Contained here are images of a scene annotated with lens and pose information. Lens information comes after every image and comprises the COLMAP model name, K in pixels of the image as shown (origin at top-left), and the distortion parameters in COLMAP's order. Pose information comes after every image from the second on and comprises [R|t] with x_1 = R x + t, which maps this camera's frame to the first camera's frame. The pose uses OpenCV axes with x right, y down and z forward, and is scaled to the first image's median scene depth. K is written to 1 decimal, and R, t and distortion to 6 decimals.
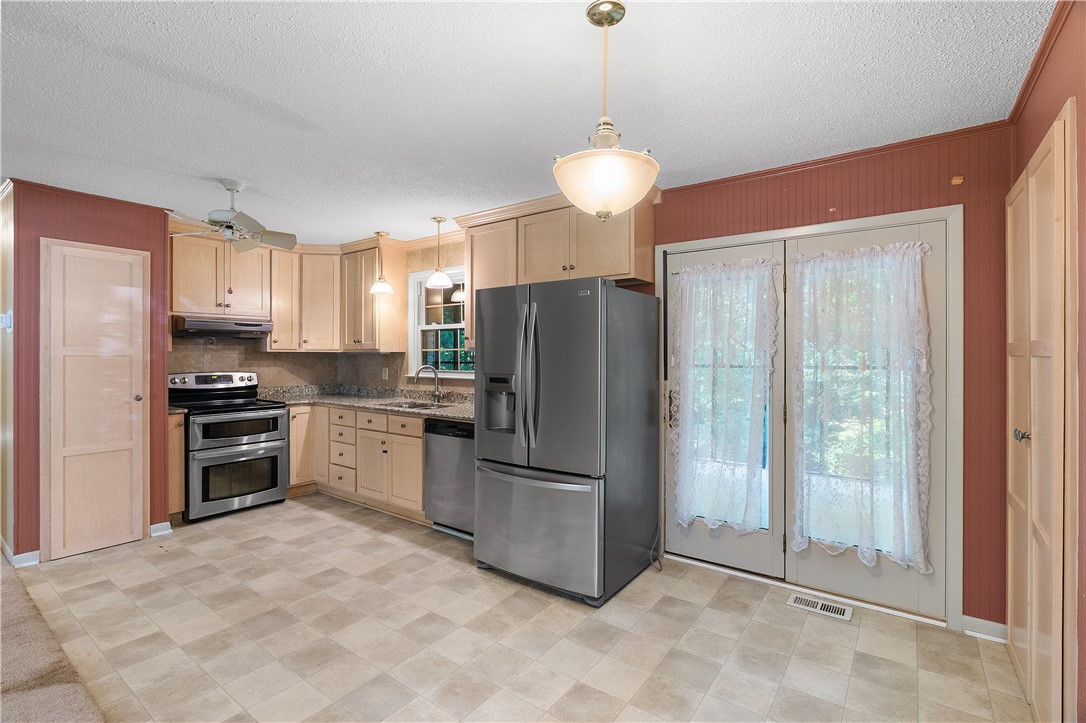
lens RADIAL K [[498.3, 0, 540.8], [0, 498.3, 355.1], [0, 0, 1]] dist [-0.009736, 0.000173]
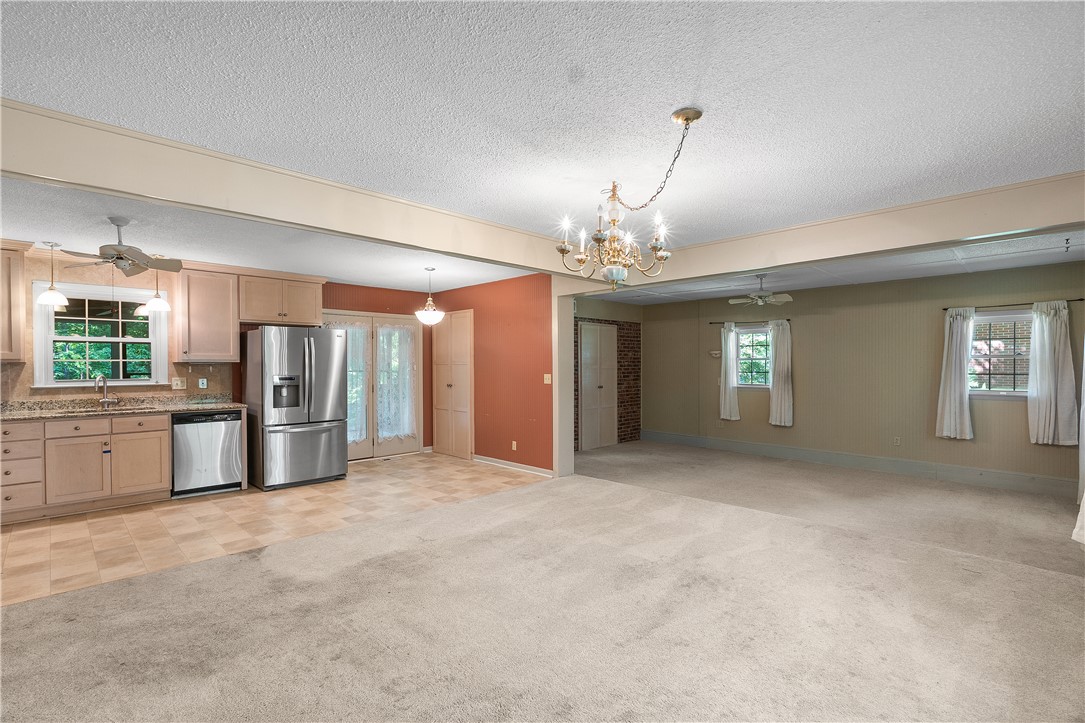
lens RADIAL K [[497.9, 0, 541.7], [0, 497.9, 366.2], [0, 0, 1]] dist [-0.009736, 0.000173]
pose [[0.152607, -0.004048, 0.988279, -1.522999], [0.003841, 0.999986, 0.003503, 0.002649], [-0.988279, 0.003262, 0.152621, -0.160006]]
